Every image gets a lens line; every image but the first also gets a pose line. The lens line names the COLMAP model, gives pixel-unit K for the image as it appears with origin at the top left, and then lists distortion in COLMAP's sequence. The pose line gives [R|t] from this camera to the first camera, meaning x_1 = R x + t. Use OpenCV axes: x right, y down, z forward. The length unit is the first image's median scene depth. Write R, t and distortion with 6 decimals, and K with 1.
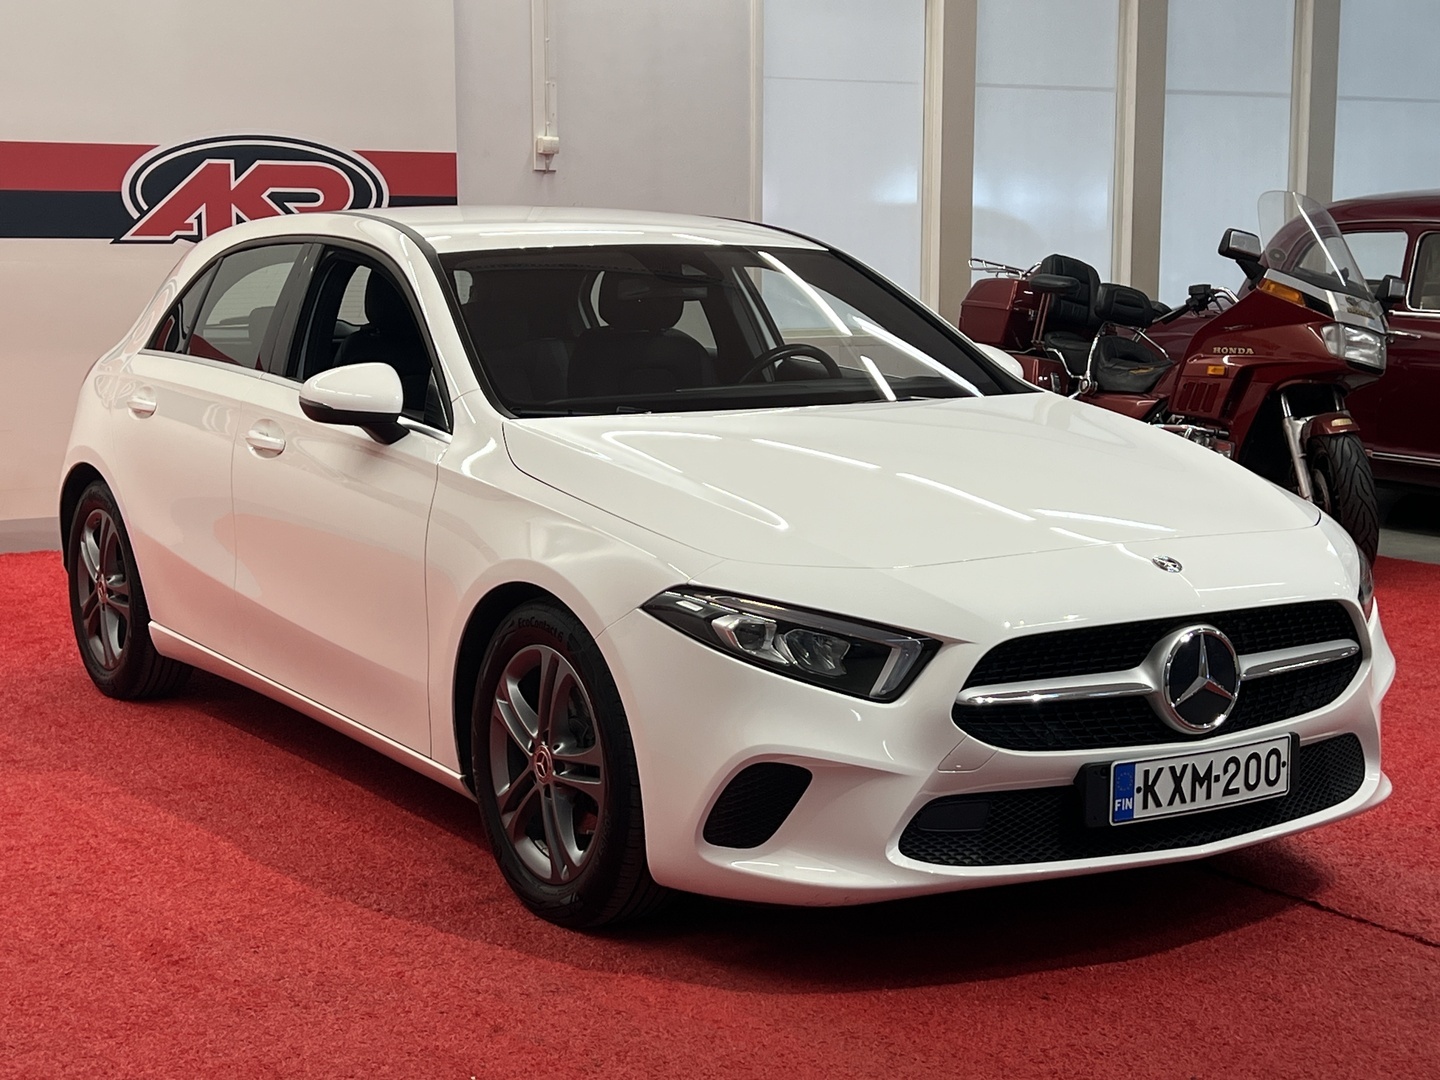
lens RADIAL K [[2283.9, 0, 719.2], [0, 2283.9, 536.3], [0, 0, 1]] dist [0.132967, 0.000000]
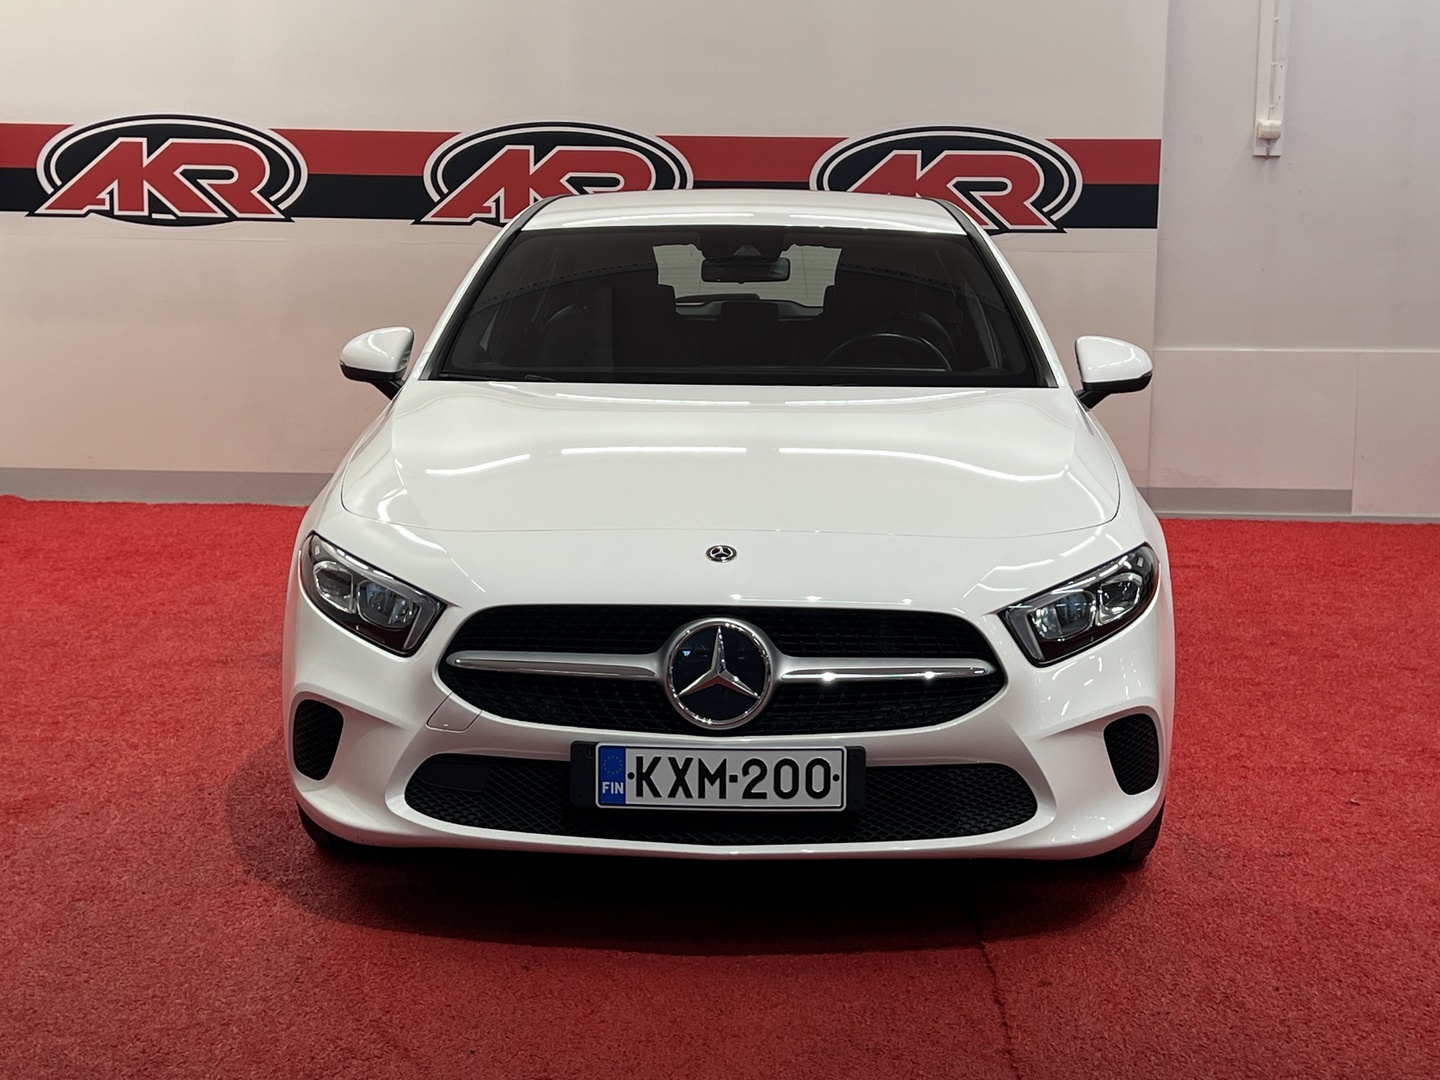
lens RADIAL K [[2460.7, 0, 722.1], [0, 2460.7, 600.2], [0, 0, 1]] dist [0.063478, 0.000000]
pose [[0.829406, 0.093545, -0.550759, 0.769094], [-0.085079, 0.995532, 0.040966, -0.010803], [0.552130, 0.012880, 0.833658, 0.137233]]
